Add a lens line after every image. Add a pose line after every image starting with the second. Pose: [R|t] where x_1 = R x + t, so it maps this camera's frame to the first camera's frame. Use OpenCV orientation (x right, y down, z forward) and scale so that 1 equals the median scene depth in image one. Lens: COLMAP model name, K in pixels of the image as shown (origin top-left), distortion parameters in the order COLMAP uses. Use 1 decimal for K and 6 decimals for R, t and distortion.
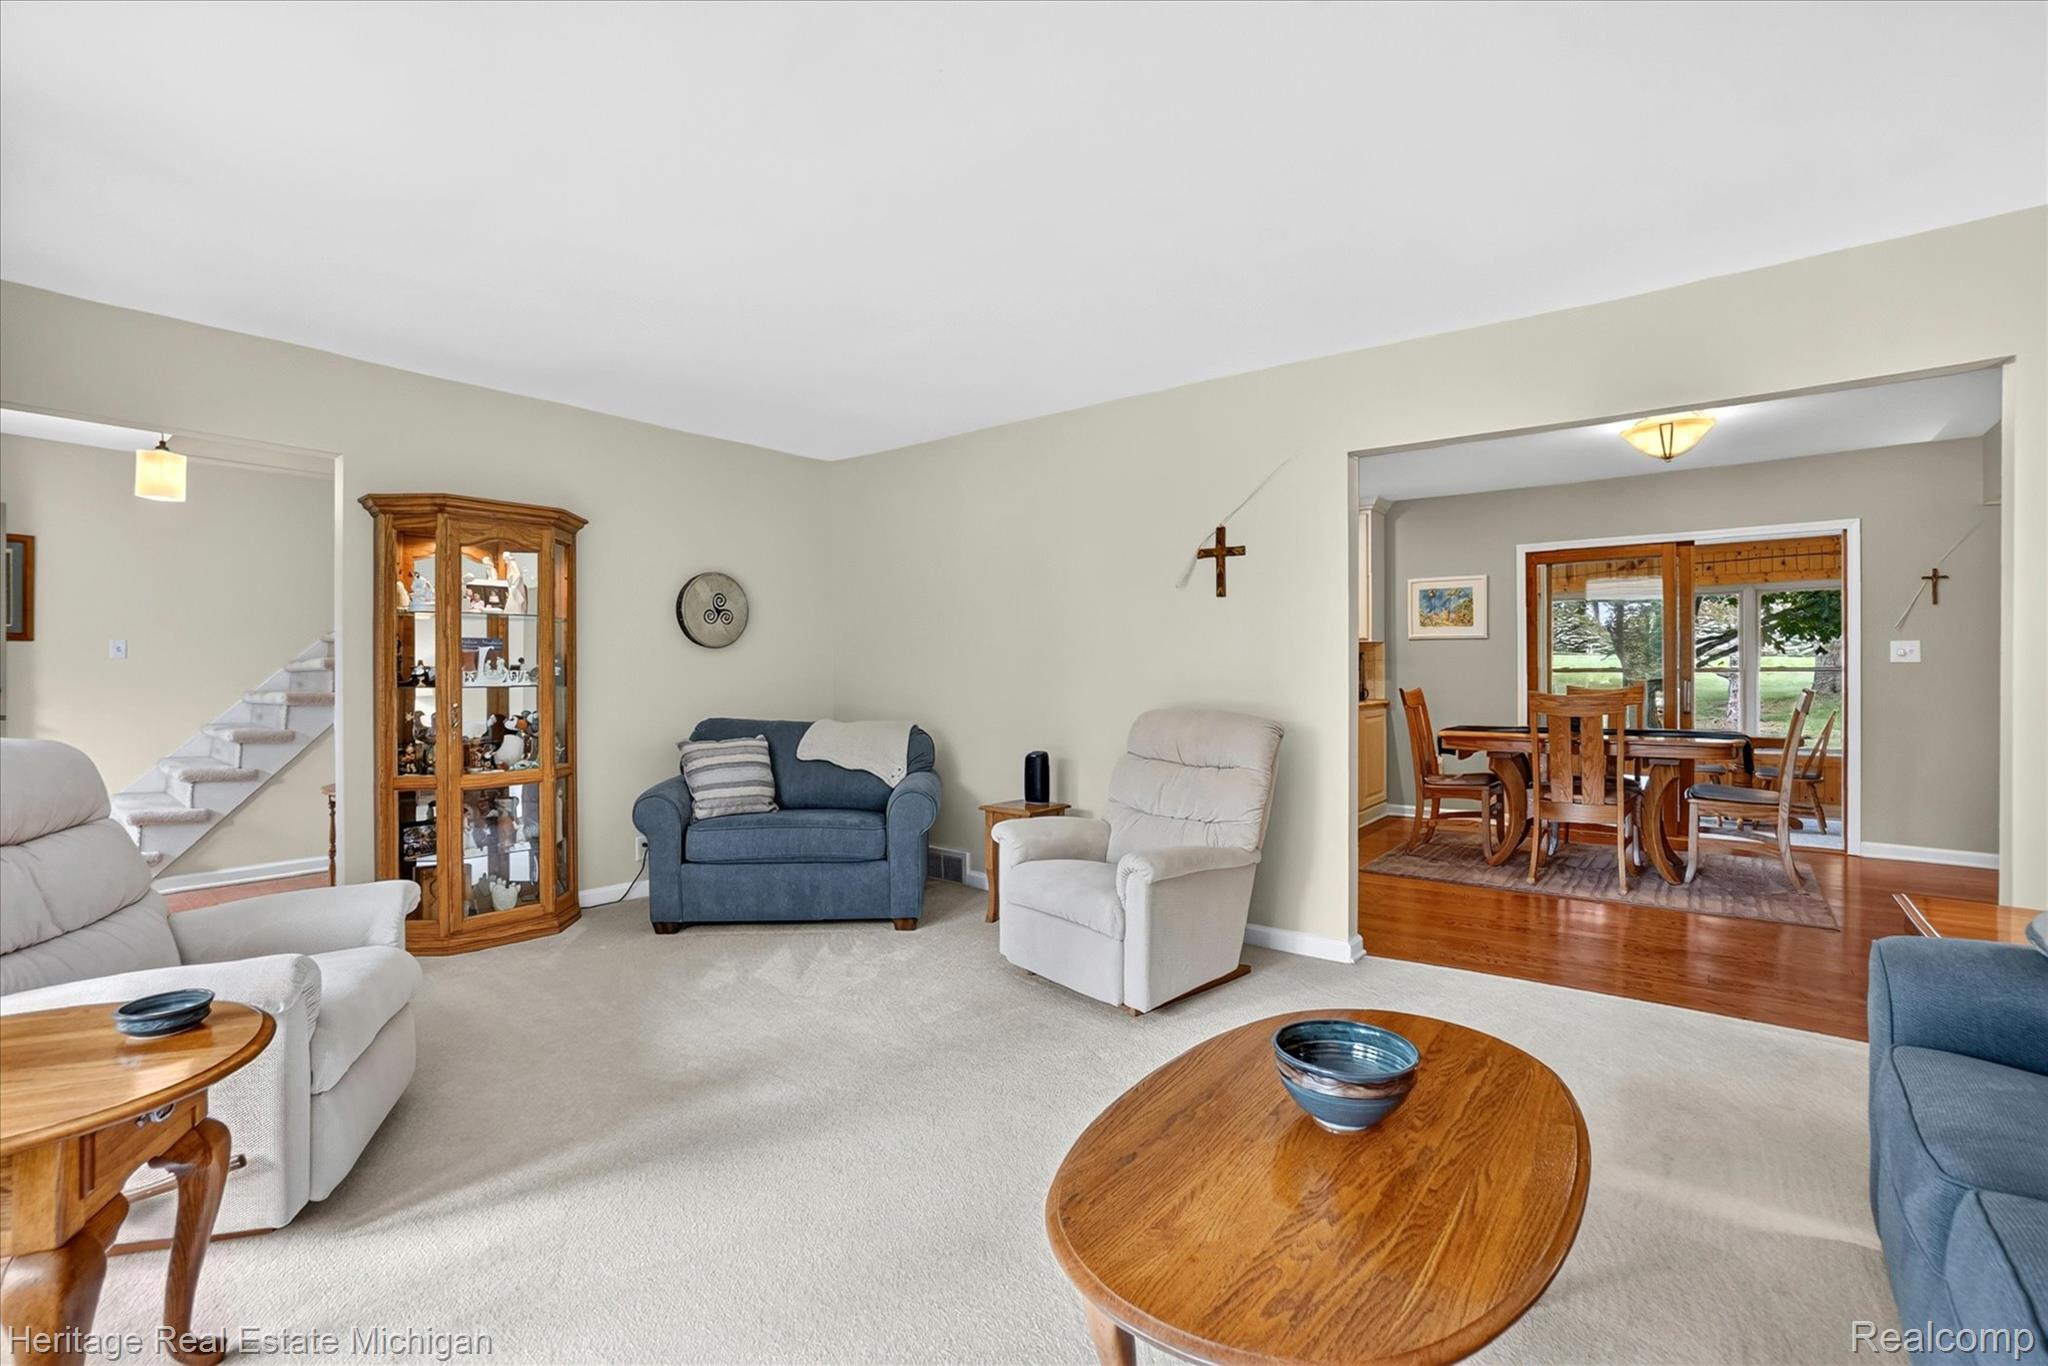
lens RADIAL K [[941.4, 0, 1021.2], [0, 941.4, 676.0], [0, 0, 1]] dist [-0.002655, -0.000183]
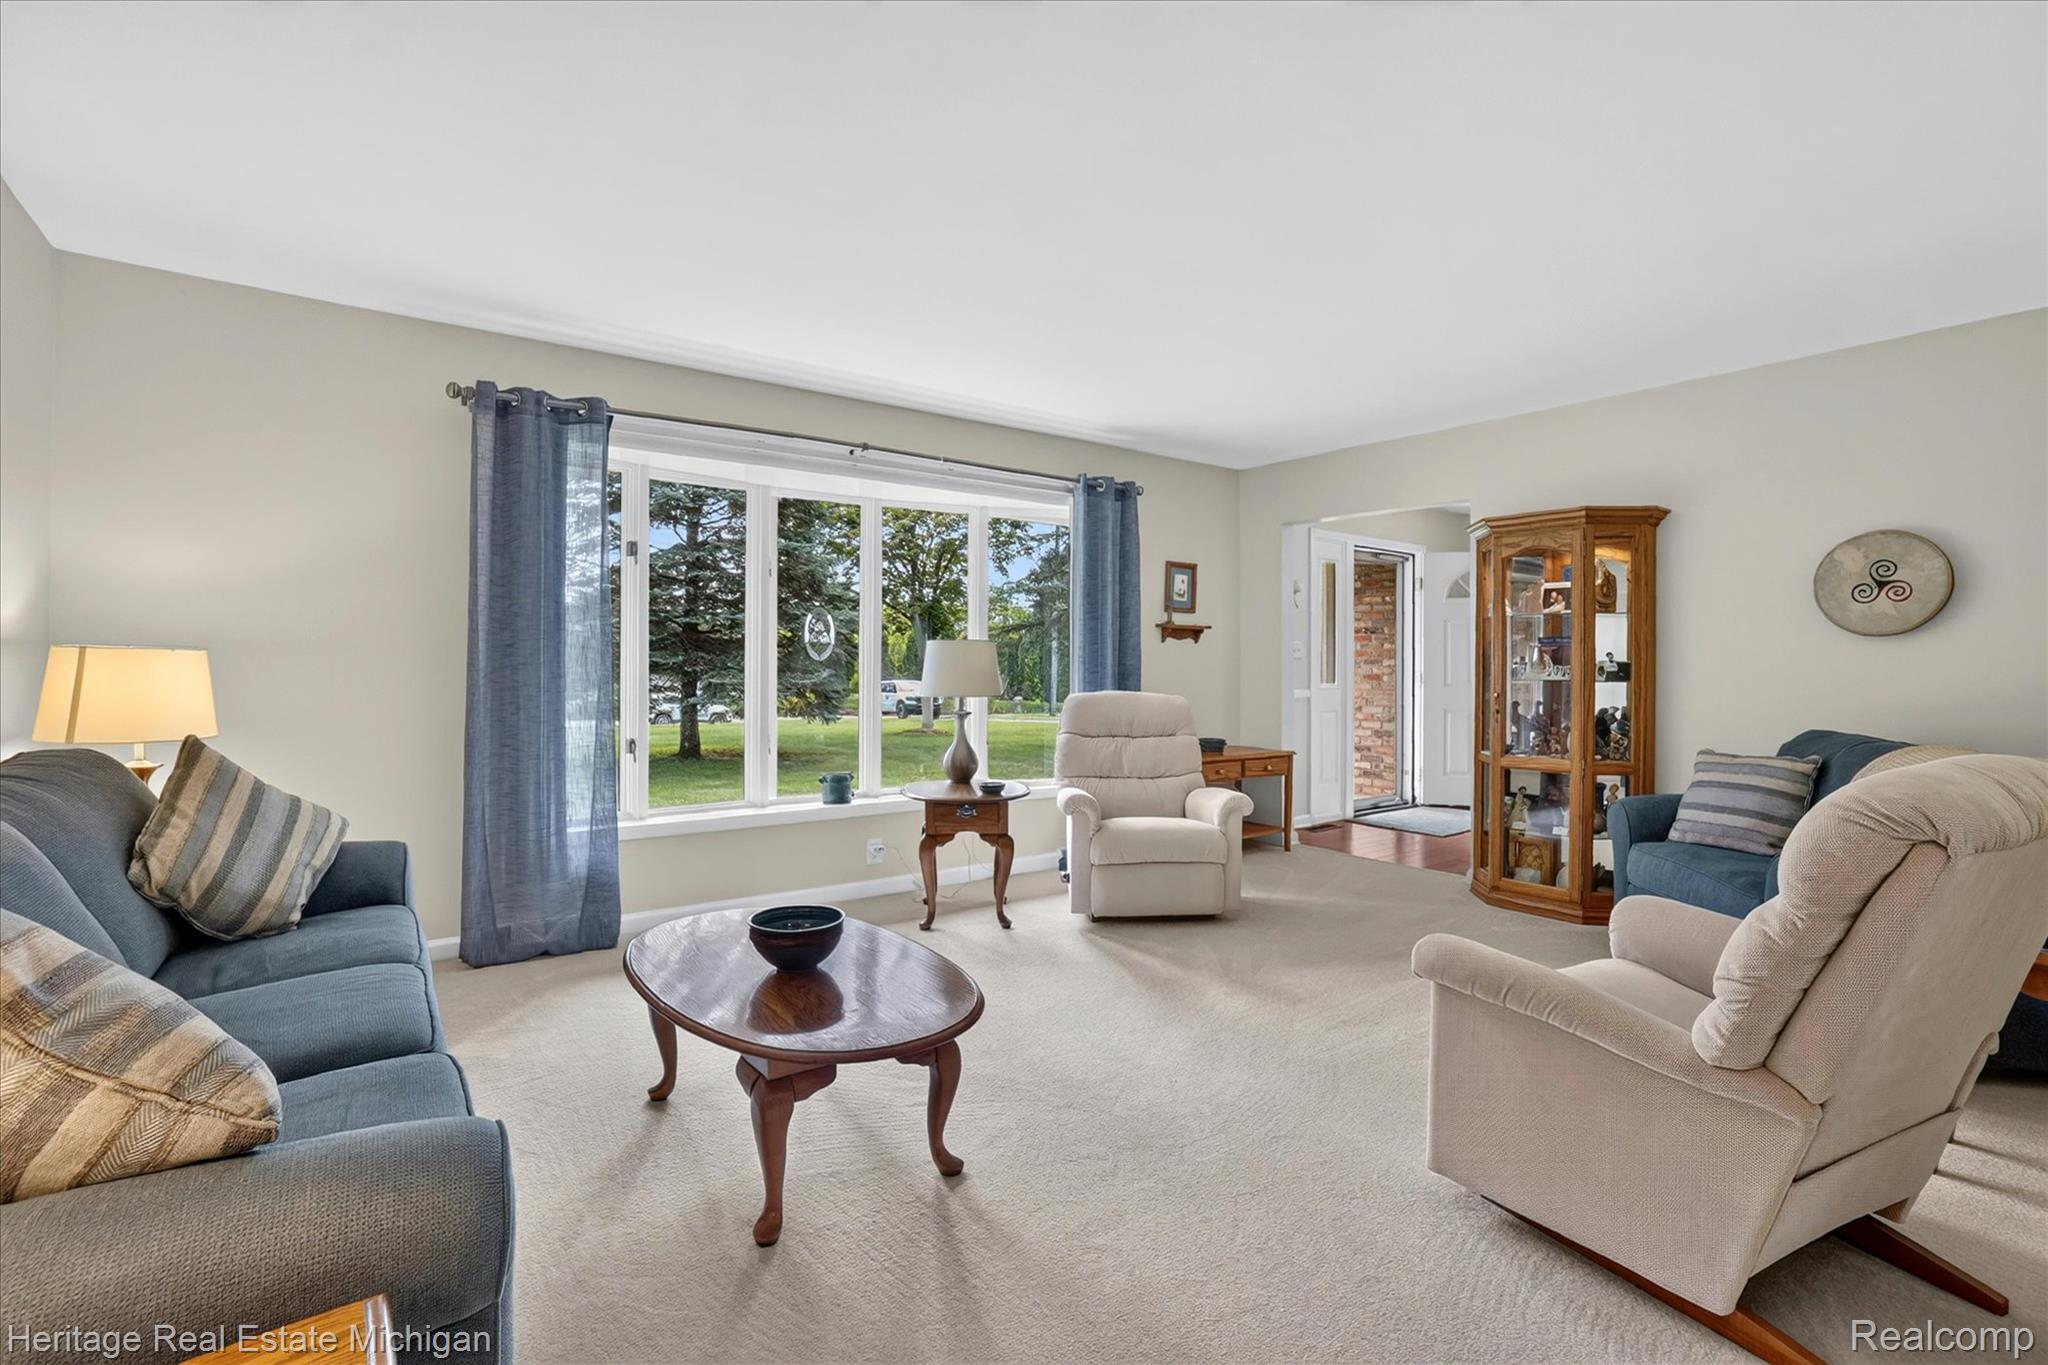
lens RADIAL K [[941.4, 0, 1021.5], [0, 941.4, 671.4], [0, 0, 1]] dist [-0.002655, -0.000183]
pose [[-0.255736, 0.002557, -0.966743, 0.611567], [-0.011435, 0.999919, 0.005669, 0.000951], [0.966679, 0.012505, -0.255686, 0.633578]]
